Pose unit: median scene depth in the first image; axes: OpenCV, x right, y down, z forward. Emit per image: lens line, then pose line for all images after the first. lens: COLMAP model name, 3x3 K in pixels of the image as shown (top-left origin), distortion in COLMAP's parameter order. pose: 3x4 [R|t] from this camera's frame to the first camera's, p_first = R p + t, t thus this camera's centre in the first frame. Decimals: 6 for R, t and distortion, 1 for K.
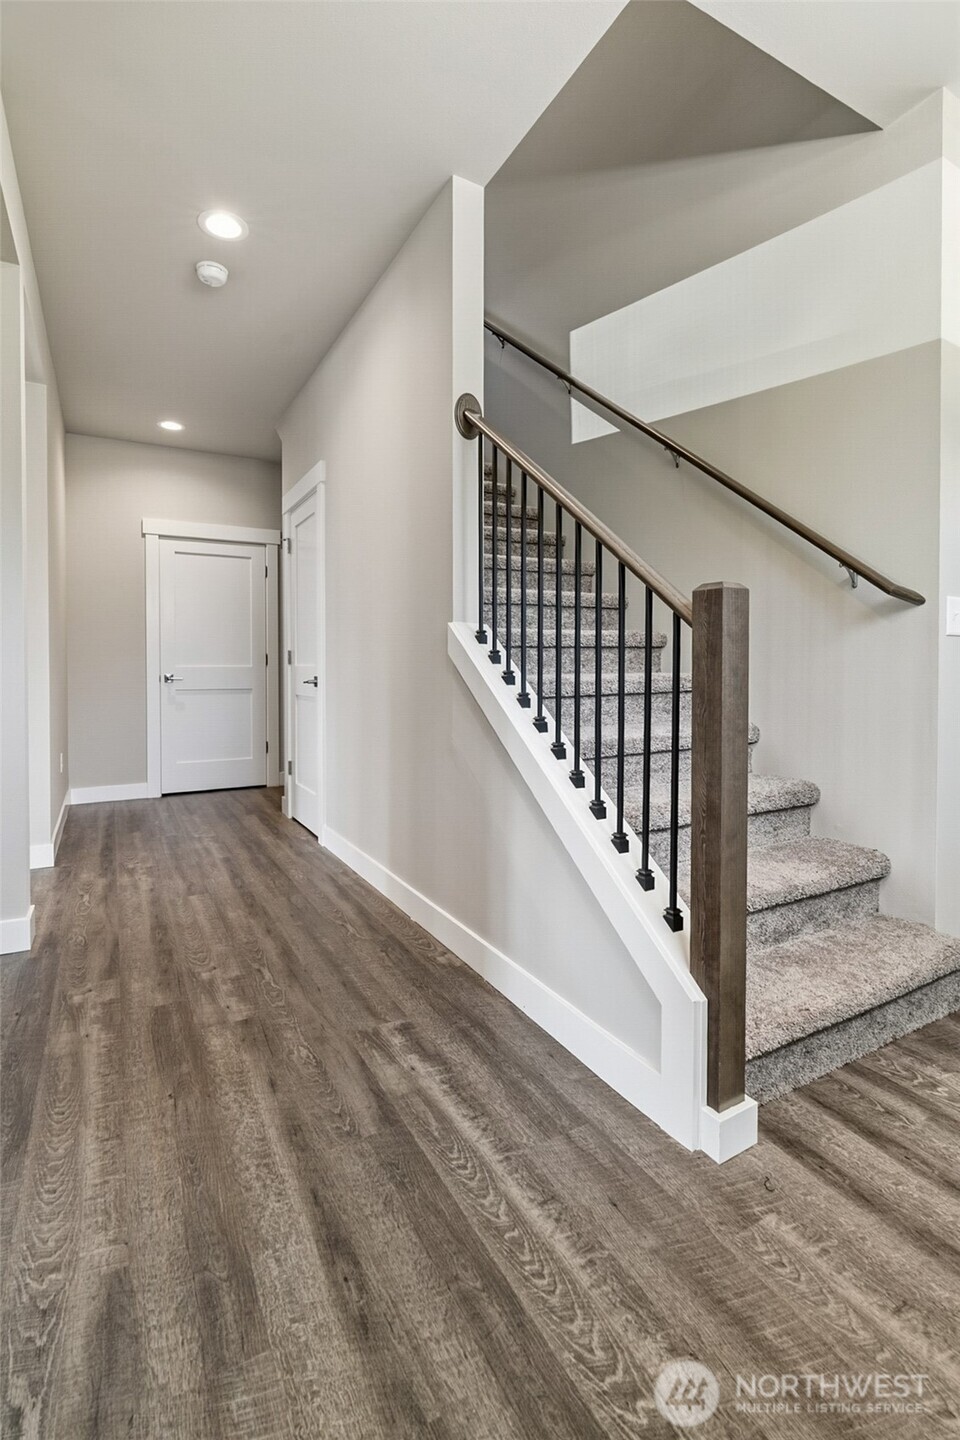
lens RADIAL K [[661.0, 0, 488.8], [0, 661.0, 716.8], [0, 0, 1]] dist [-0.002179, -0.000056]
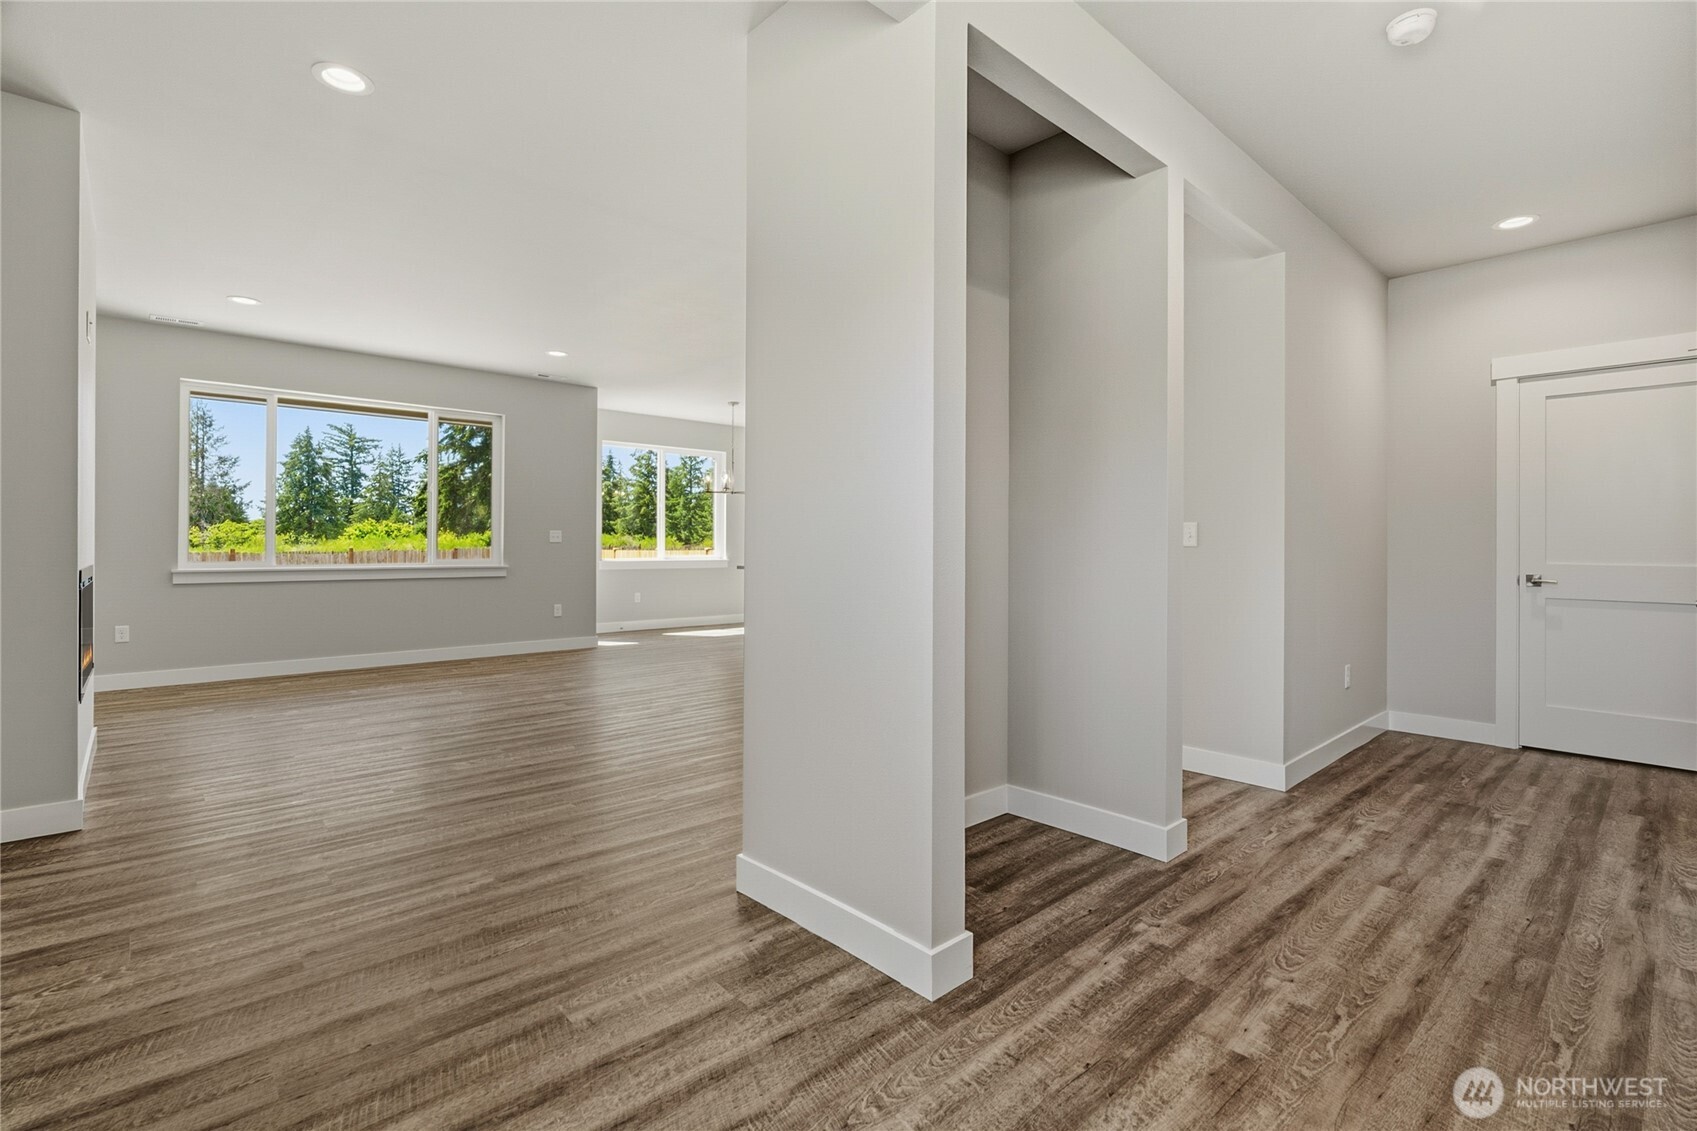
lens RADIAL K [[779.0, 0, 846.3], [0, 779.0, 541.9], [0, 0, 1]] dist [-0.002179, -0.000056]
pose [[0.237989, -0.003495, -0.971262, 0.322654], [-0.080925, 0.996445, -0.023415, -0.049821], [0.967891, 0.084172, 0.236860, 0.276643]]
